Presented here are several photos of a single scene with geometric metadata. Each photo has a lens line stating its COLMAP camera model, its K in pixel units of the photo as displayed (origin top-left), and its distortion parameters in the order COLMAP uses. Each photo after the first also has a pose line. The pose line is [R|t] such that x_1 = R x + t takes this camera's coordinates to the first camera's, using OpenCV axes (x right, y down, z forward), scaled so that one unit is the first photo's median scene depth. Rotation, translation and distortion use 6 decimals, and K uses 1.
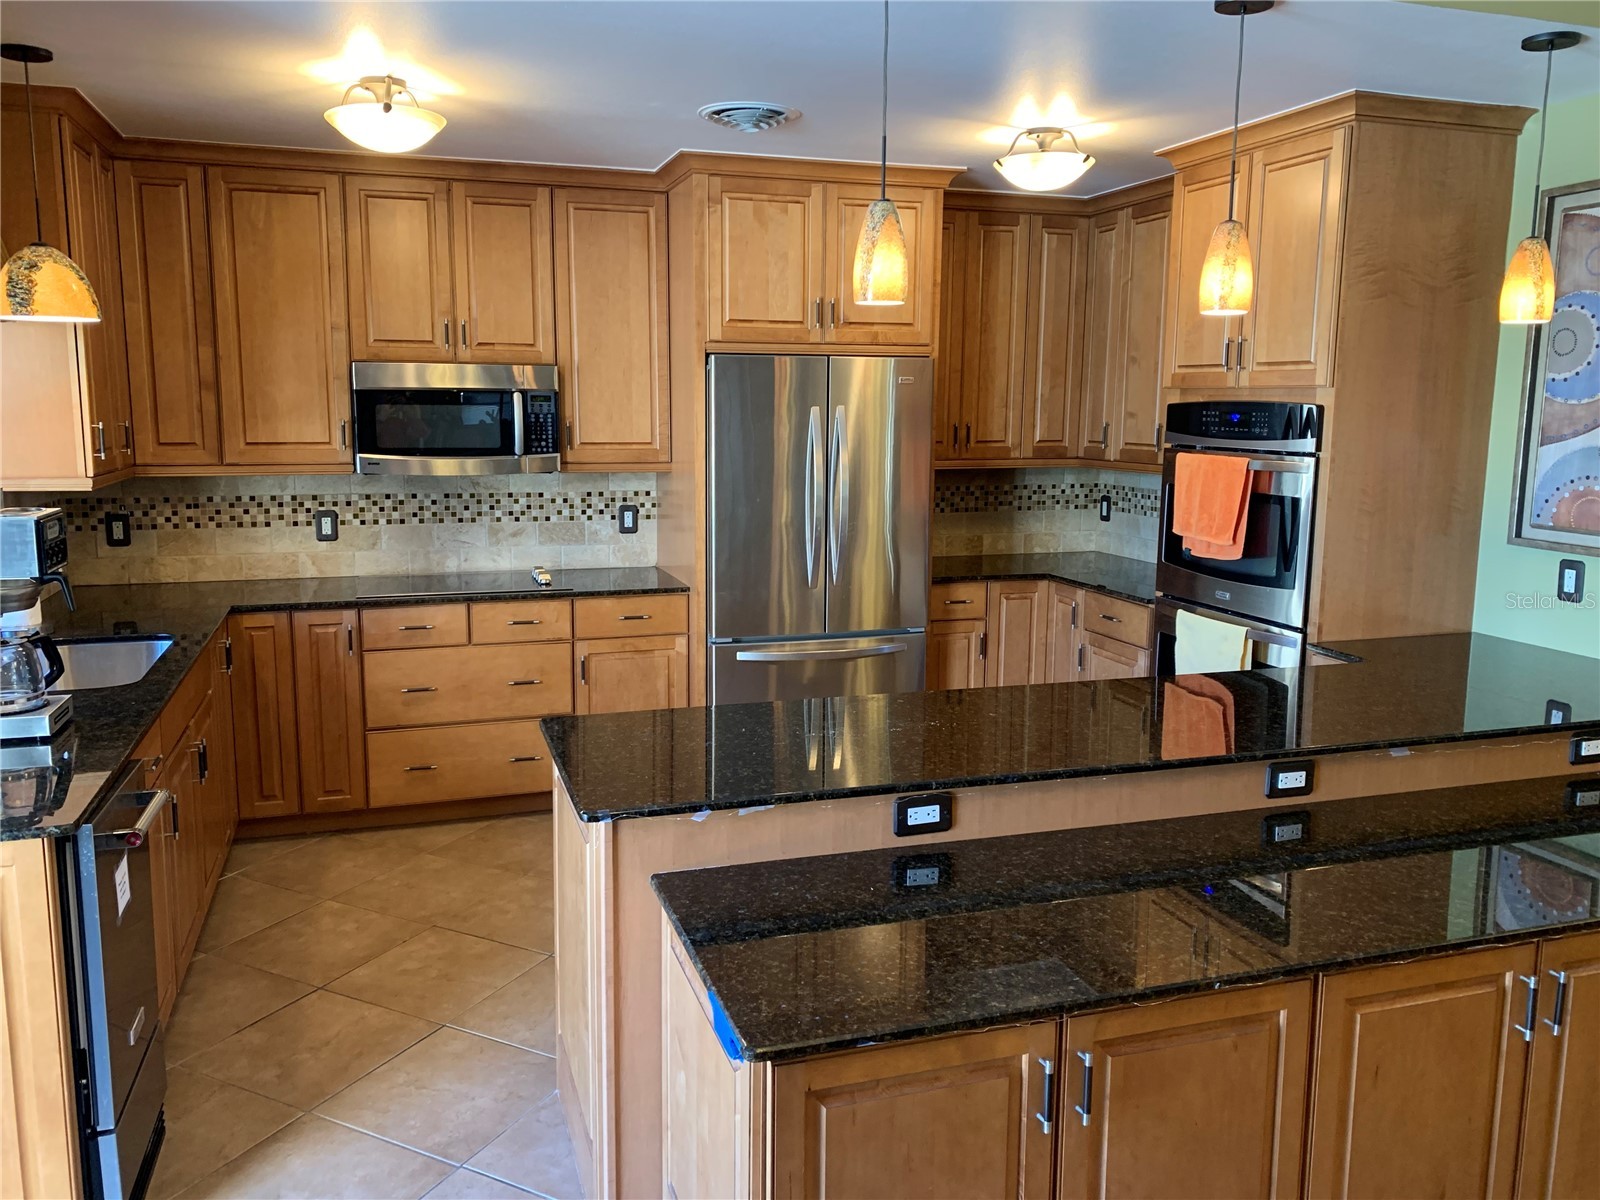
lens RADIAL K [[1227.0, 0, 798.5], [0, 1227.0, 596.0], [0, 0, 1]] dist [0.015795, -0.001395]
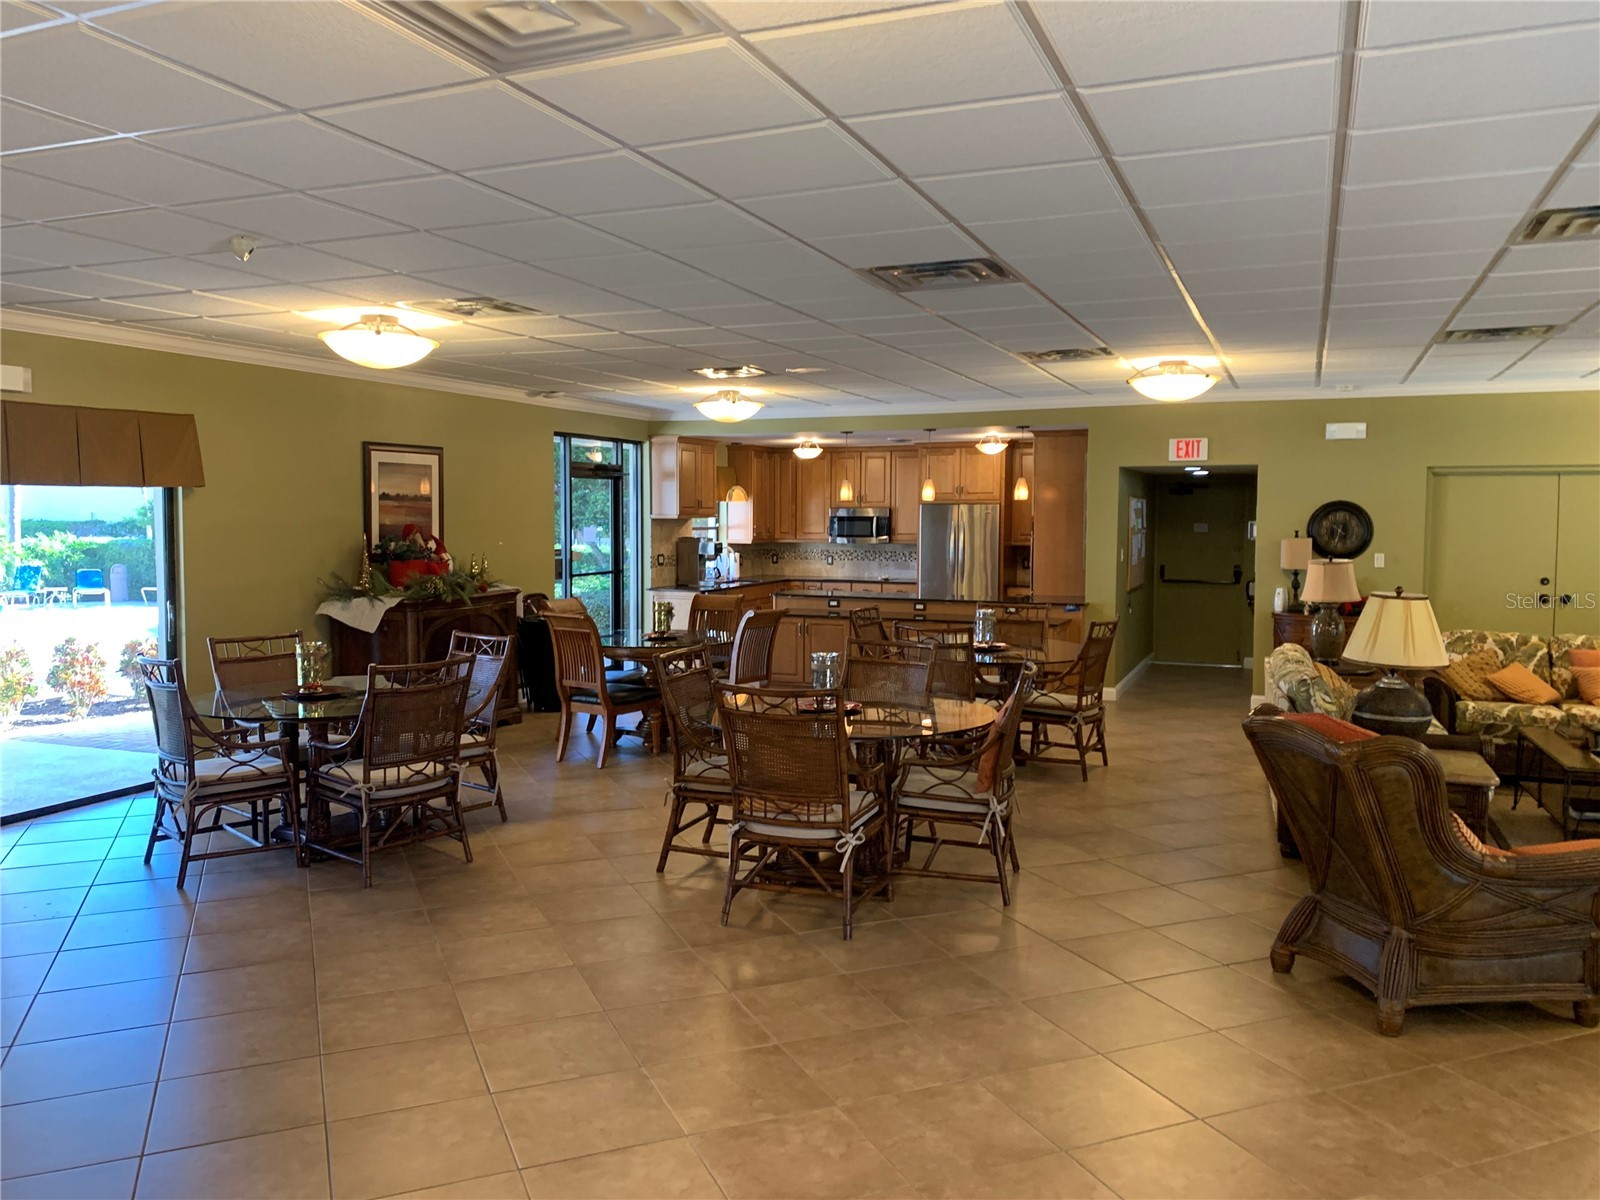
lens RADIAL K [[1227.0, 0, 796.5], [0, 1227.0, 598.1], [0, 0, 1]] dist [0.015795, -0.001395]
pose [[0.766900, 0.040588, -0.640481, 1.600030], [-0.096989, 0.993865, -0.053150, 0.219258], [0.634395, 0.102881, 0.766132, -1.467120]]
